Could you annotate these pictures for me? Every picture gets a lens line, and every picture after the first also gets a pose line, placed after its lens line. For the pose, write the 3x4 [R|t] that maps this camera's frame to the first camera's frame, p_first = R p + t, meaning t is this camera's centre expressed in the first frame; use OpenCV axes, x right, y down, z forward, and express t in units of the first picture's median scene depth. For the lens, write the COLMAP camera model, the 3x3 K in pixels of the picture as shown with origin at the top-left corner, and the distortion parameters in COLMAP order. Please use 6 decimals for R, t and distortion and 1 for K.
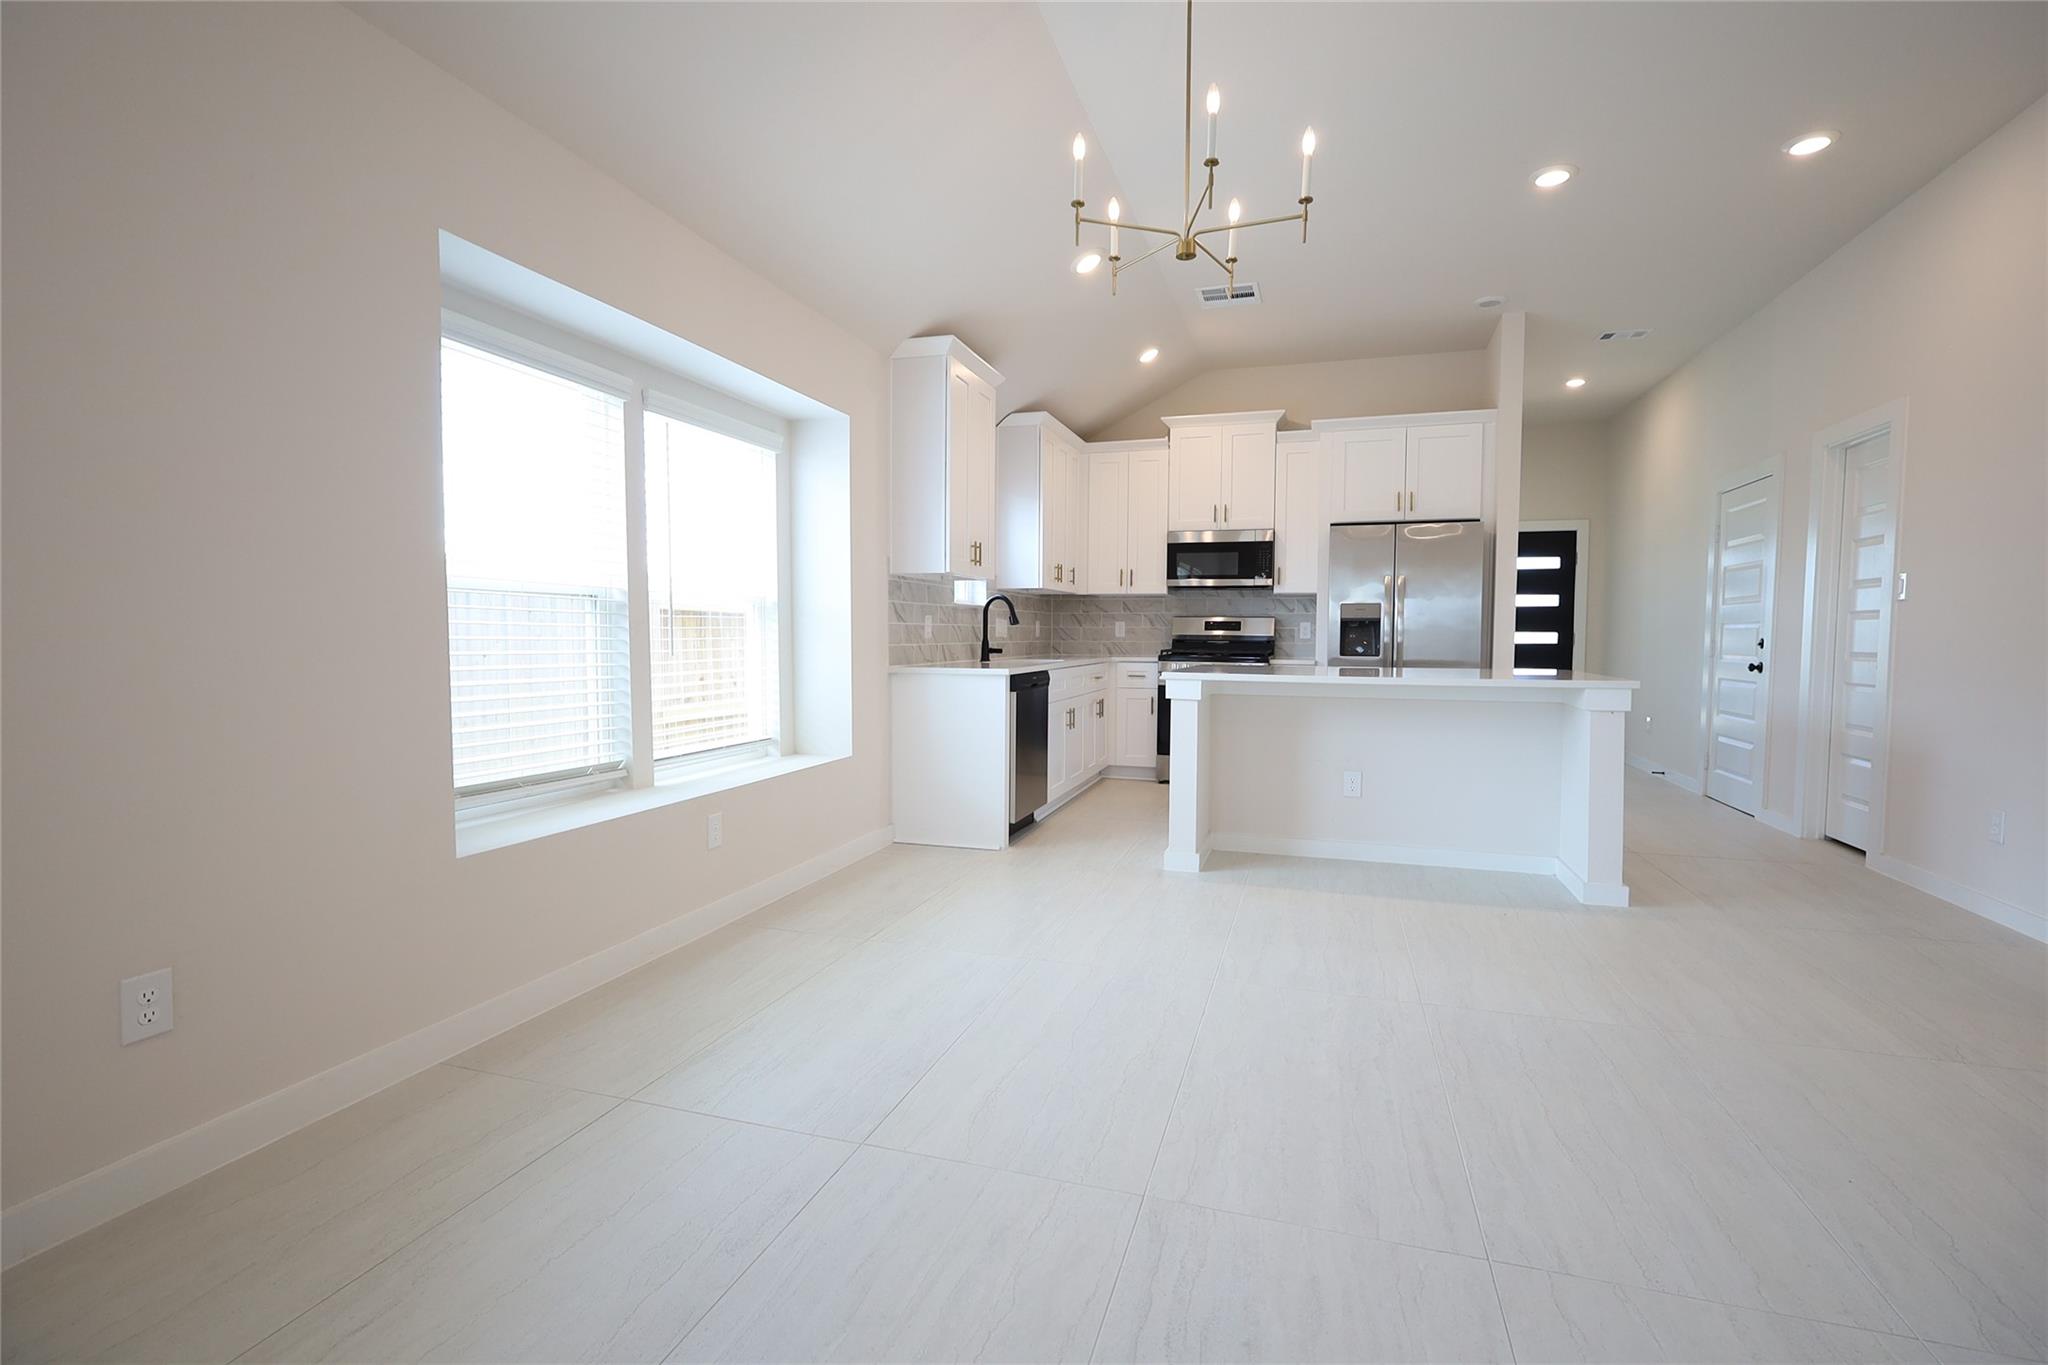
lens RADIAL K [[941.3, 0, 1022.9], [0, 941.3, 682.4], [0, 0, 1]] dist [0.002904, 0.000221]
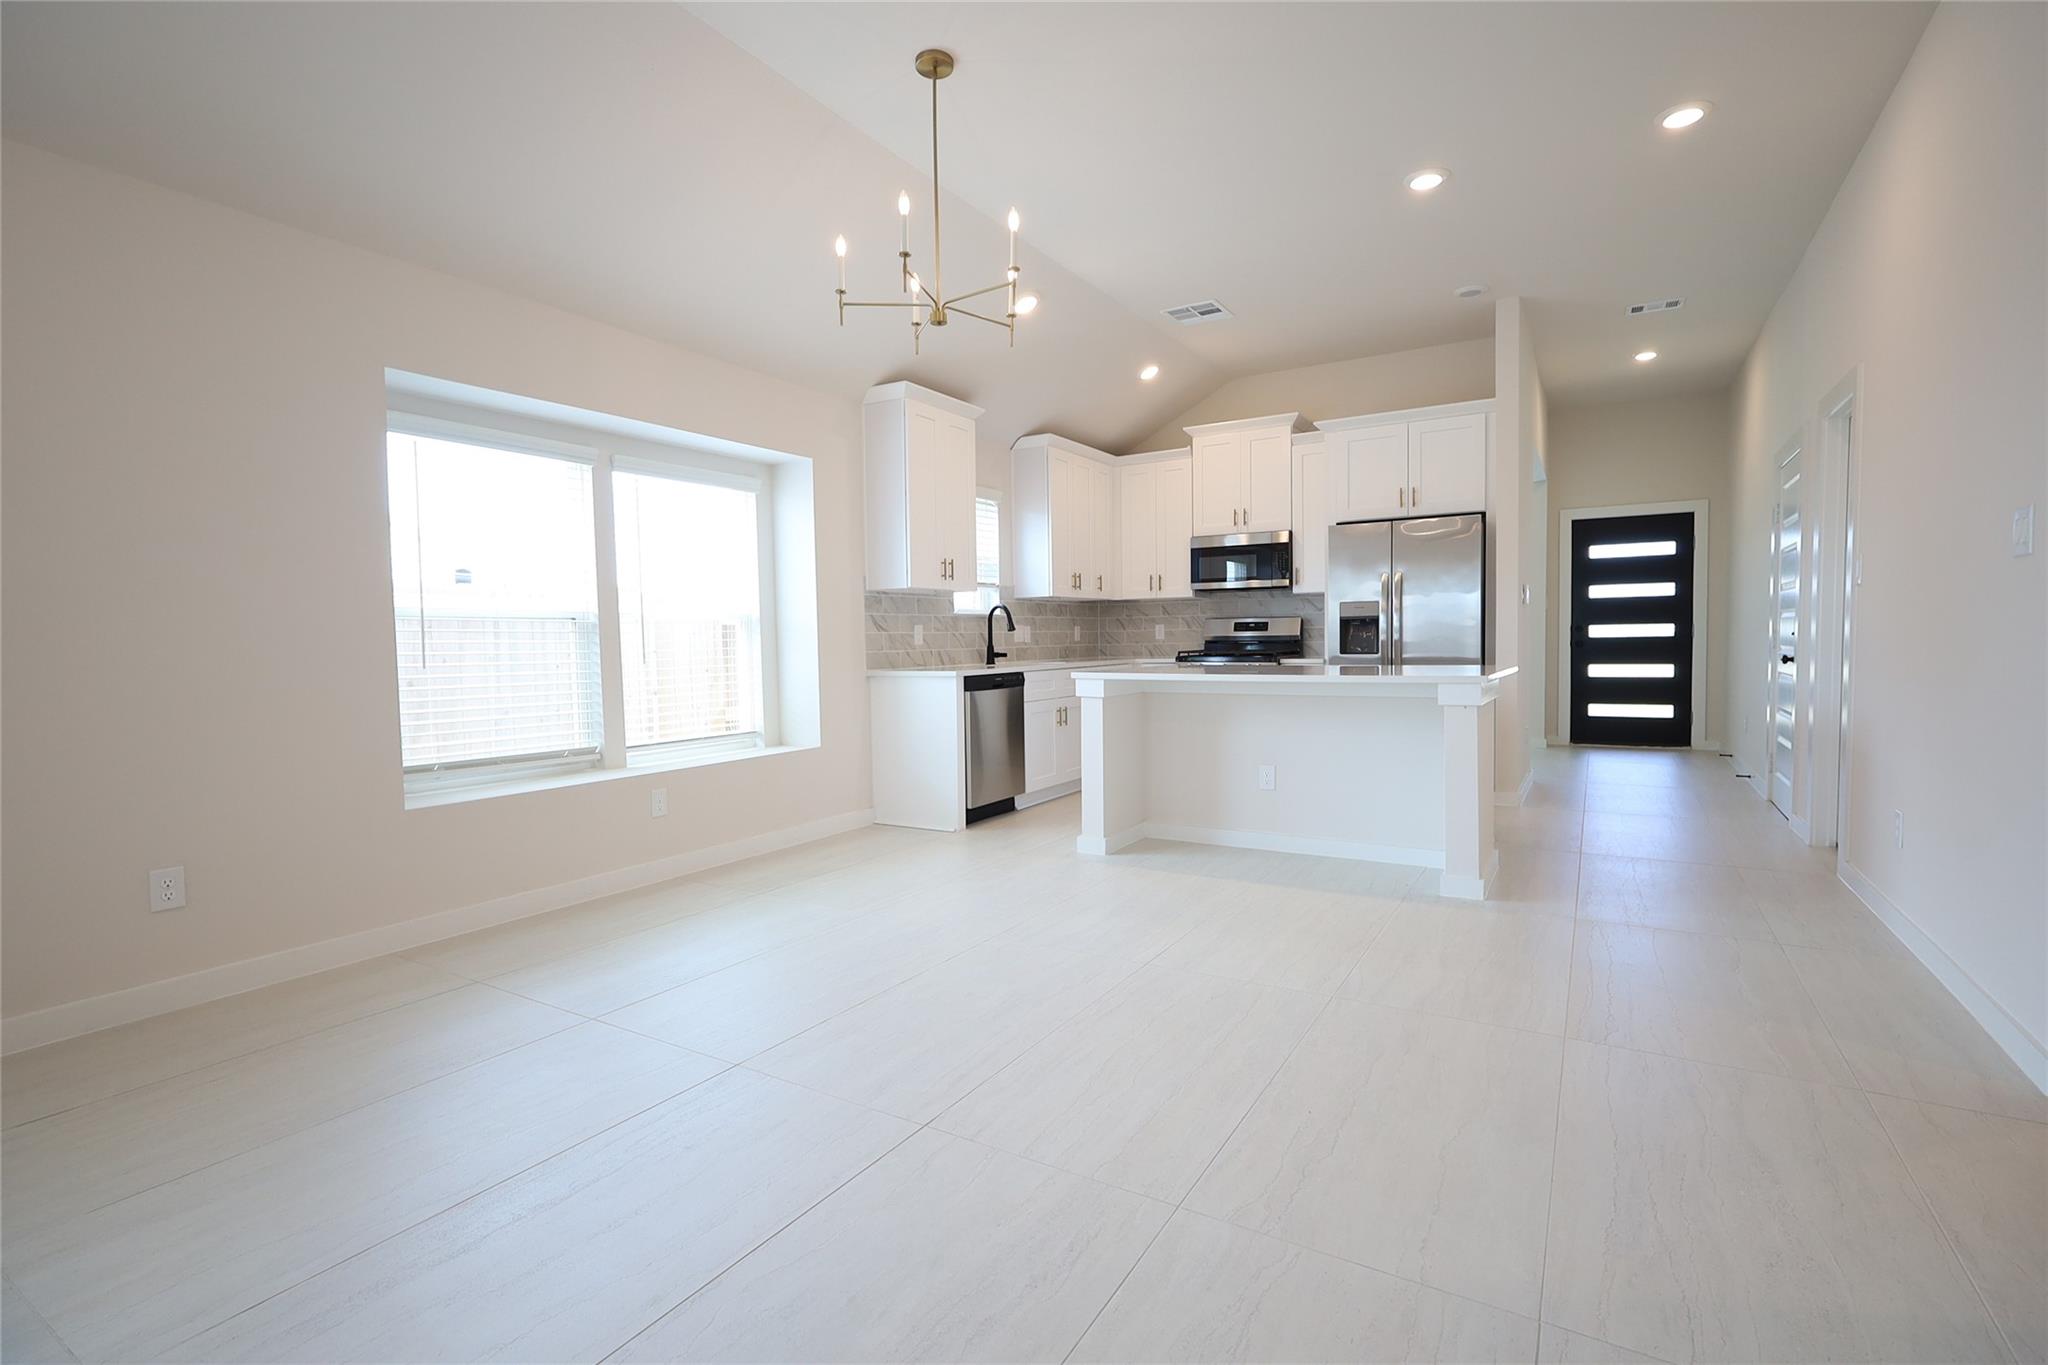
lens RADIAL K [[941.3, 0, 1026.0], [0, 941.3, 684.6], [0, 0, 1]] dist [0.002904, 0.000221]
pose [[0.970845, -0.009043, -0.239537, 0.337406], [0.008609, 0.999959, -0.002857, 0.005606], [0.239553, 0.000712, 0.970883, -0.077778]]
